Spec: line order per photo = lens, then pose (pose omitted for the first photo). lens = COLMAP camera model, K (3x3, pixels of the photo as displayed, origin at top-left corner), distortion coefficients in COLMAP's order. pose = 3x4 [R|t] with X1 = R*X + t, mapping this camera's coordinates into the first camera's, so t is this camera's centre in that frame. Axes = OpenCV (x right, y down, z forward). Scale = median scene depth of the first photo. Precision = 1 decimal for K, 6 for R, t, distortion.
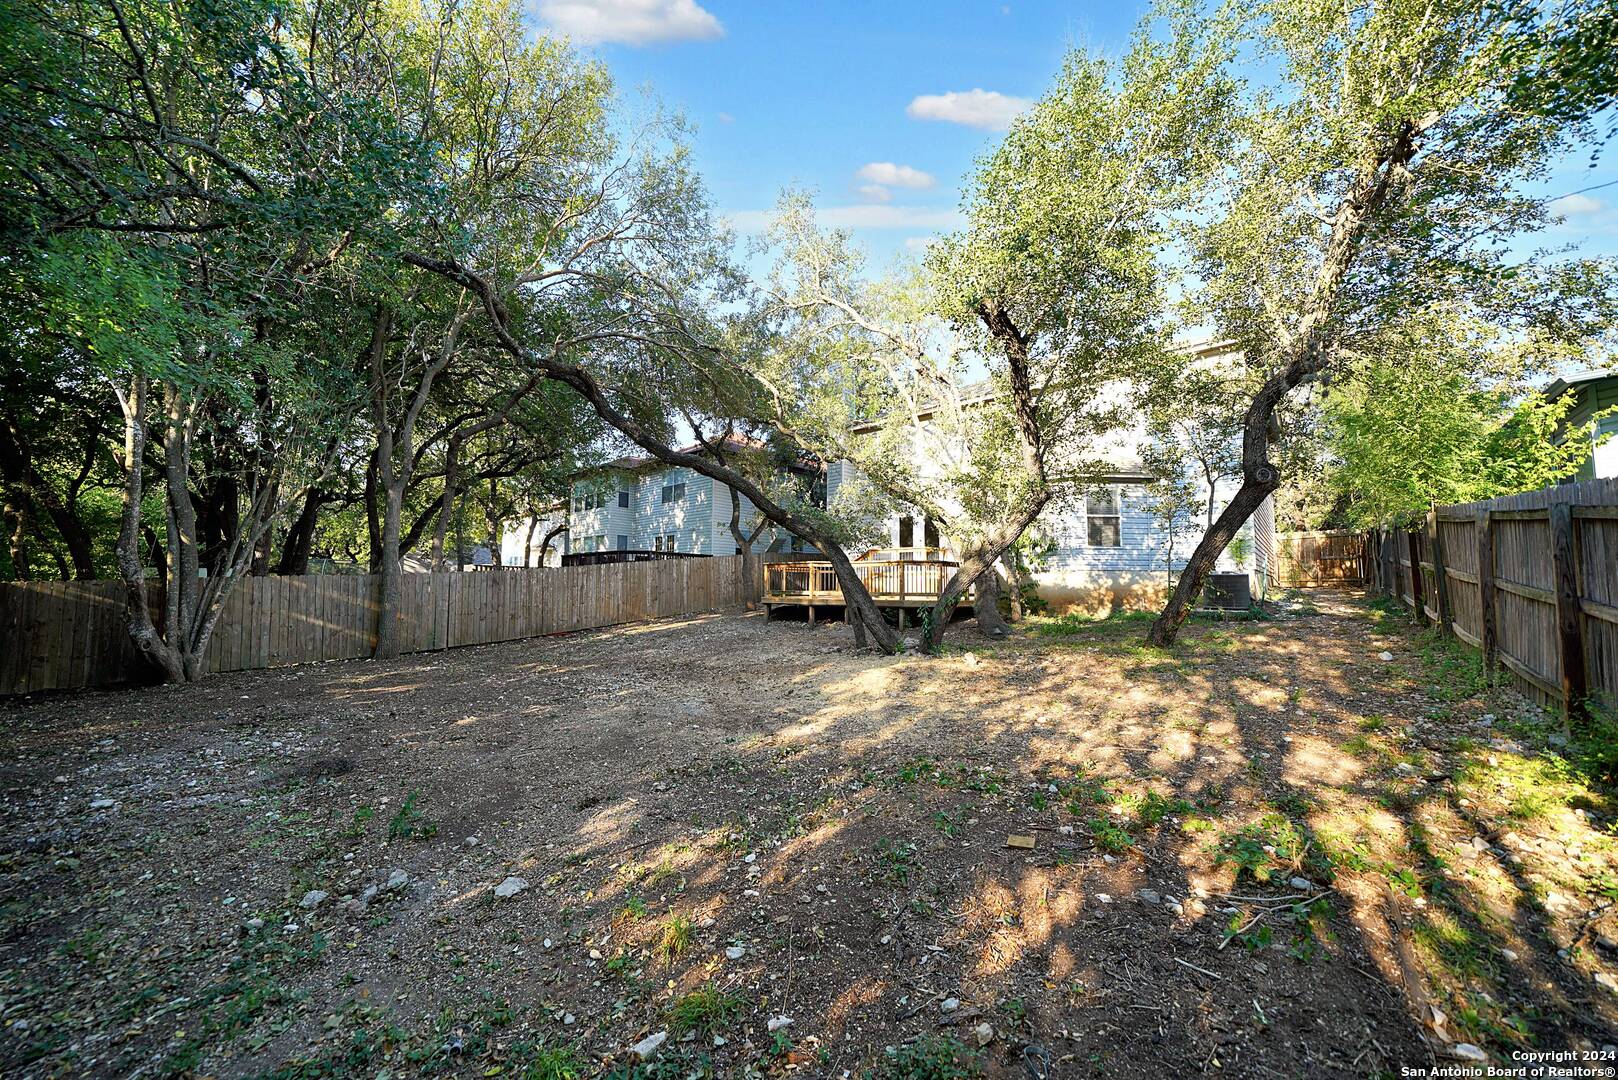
lens RADIAL K [[556.3, 0, 798.9], [0, 556.3, 546.6], [0, 0, 1]] dist [-0.019497, 0.001459]
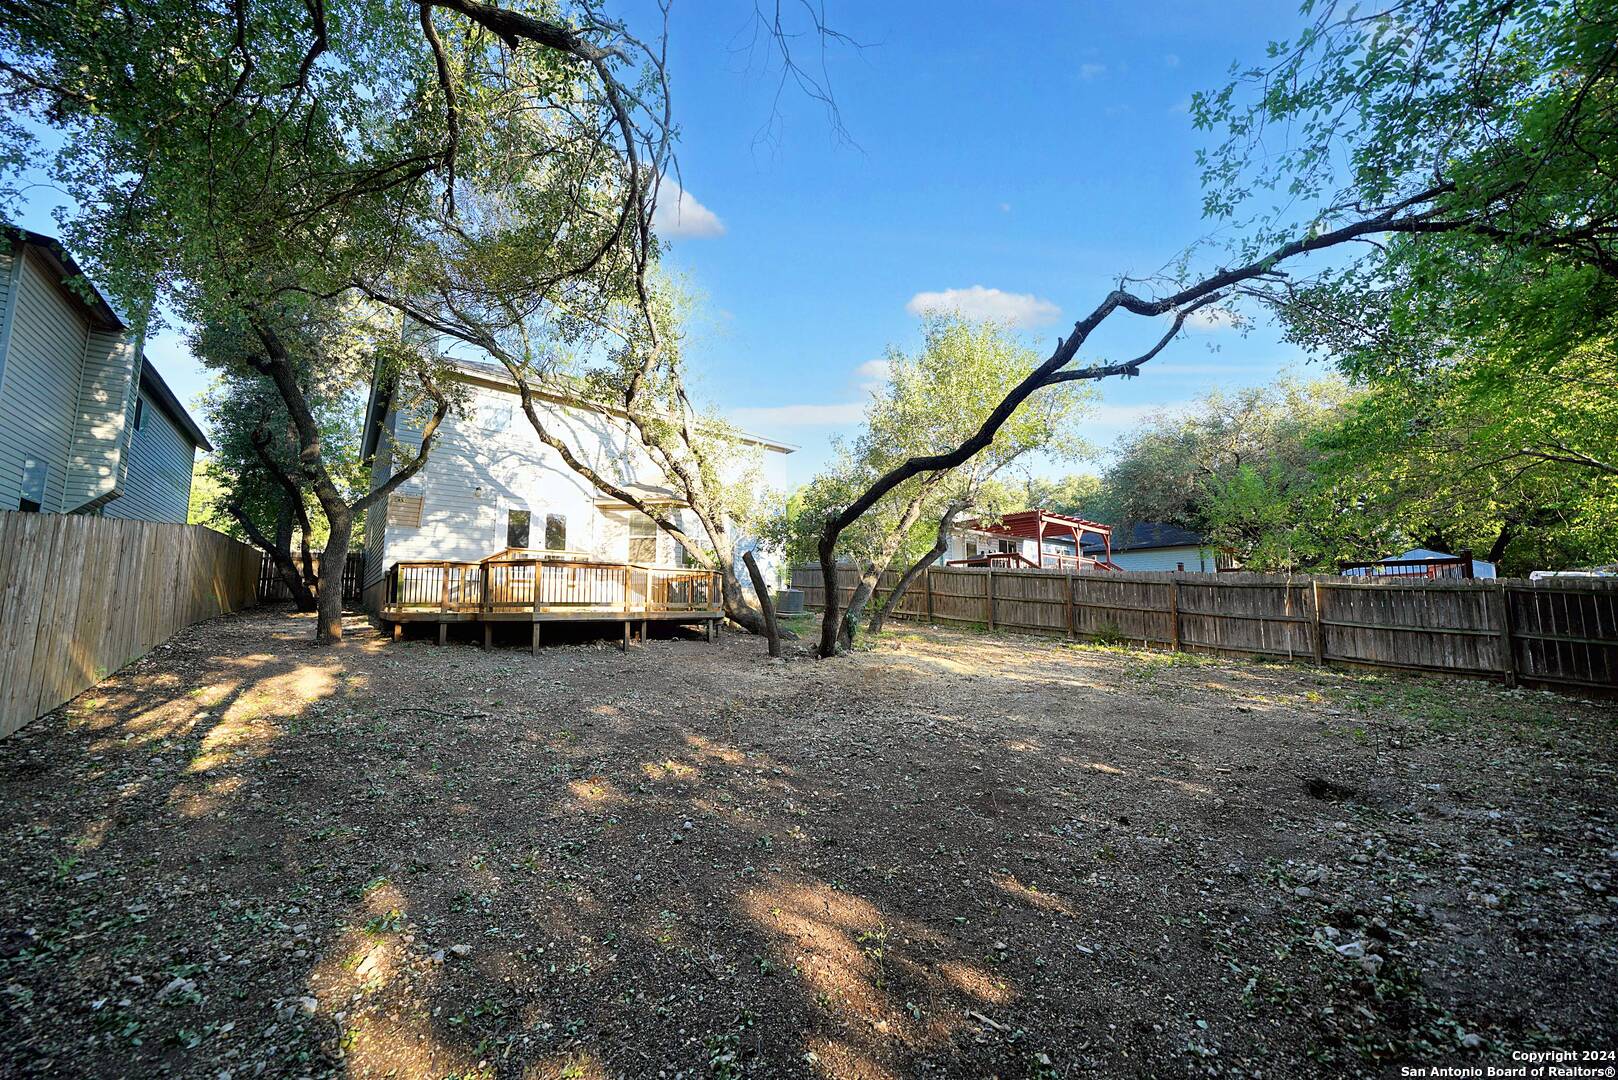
lens RADIAL K [[556.3, 0, 796.7], [0, 556.3, 548.9], [0, 0, 1]] dist [-0.019497, 0.001459]
pose [[0.130426, 0.093267, 0.987062, -0.561060], [-0.071253, 0.993873, -0.084495, 0.043123], [-0.988894, -0.059311, 0.136272, 0.518584]]
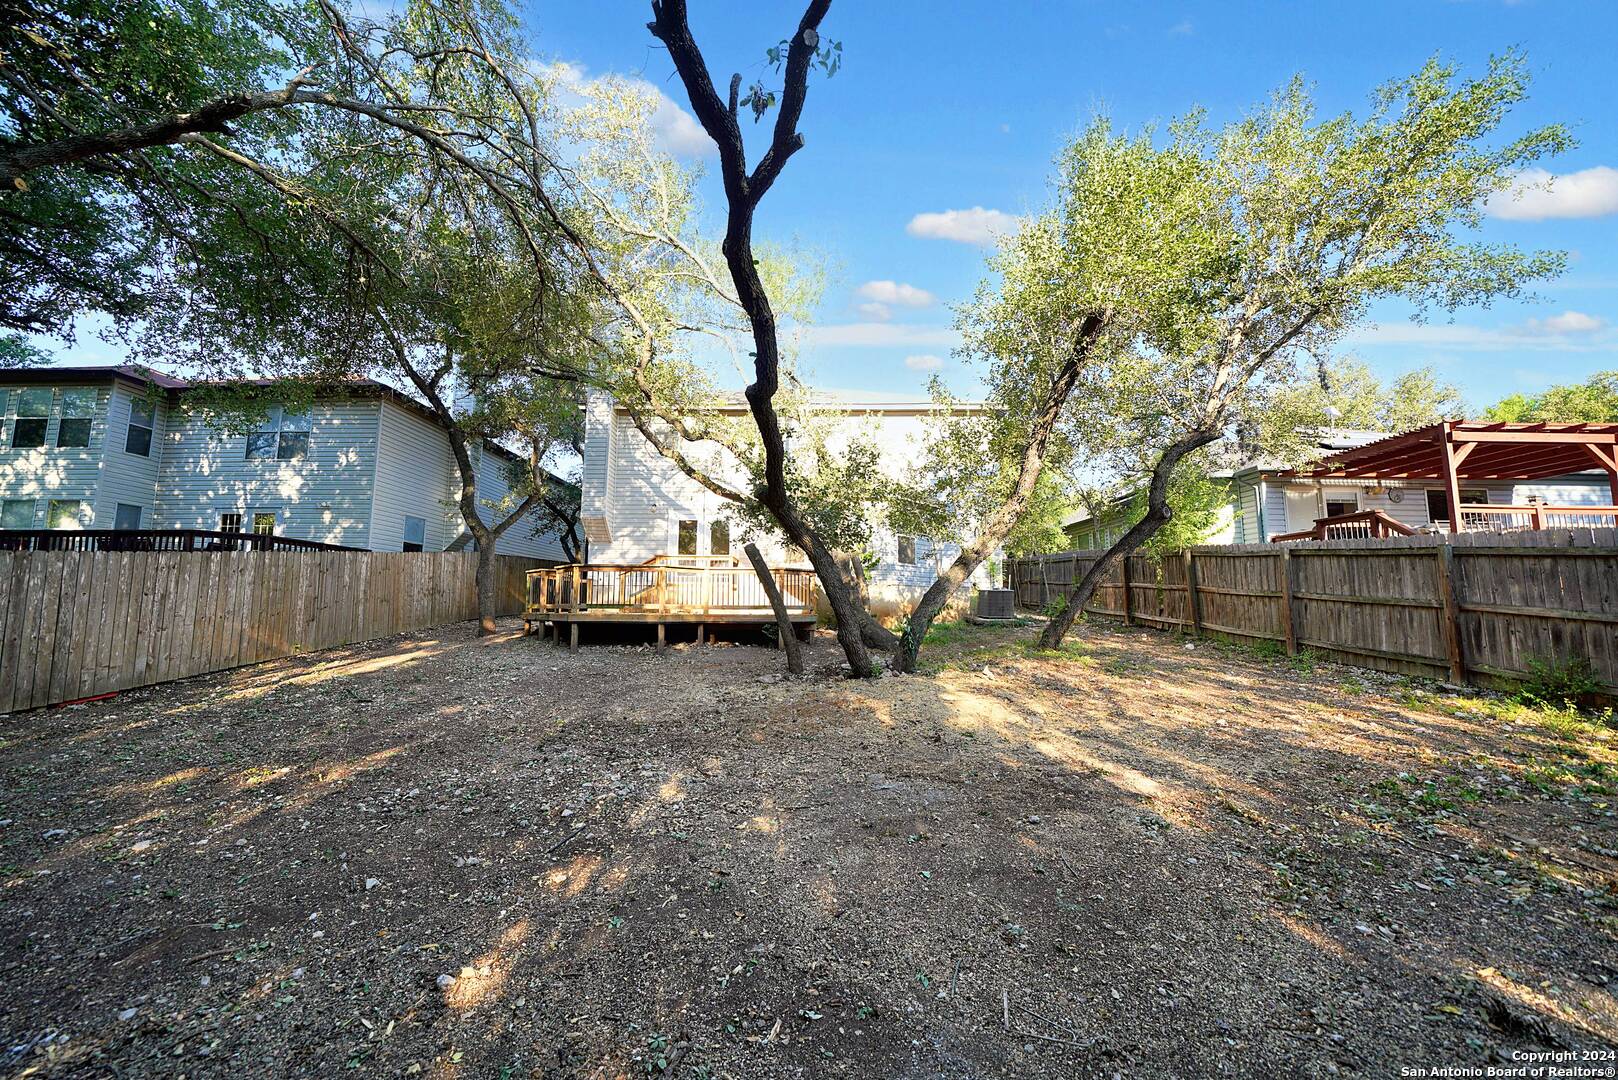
lens RADIAL K [[556.3, 0, 799.3], [0, 556.3, 550.4], [0, 0, 1]] dist [-0.019497, 0.001459]
pose [[0.741536, 0.062396, 0.668005, -0.271690], [-0.048240, 0.998048, -0.039674, 0.021845], [-0.669176, -0.002805, 0.743098, 0.242237]]
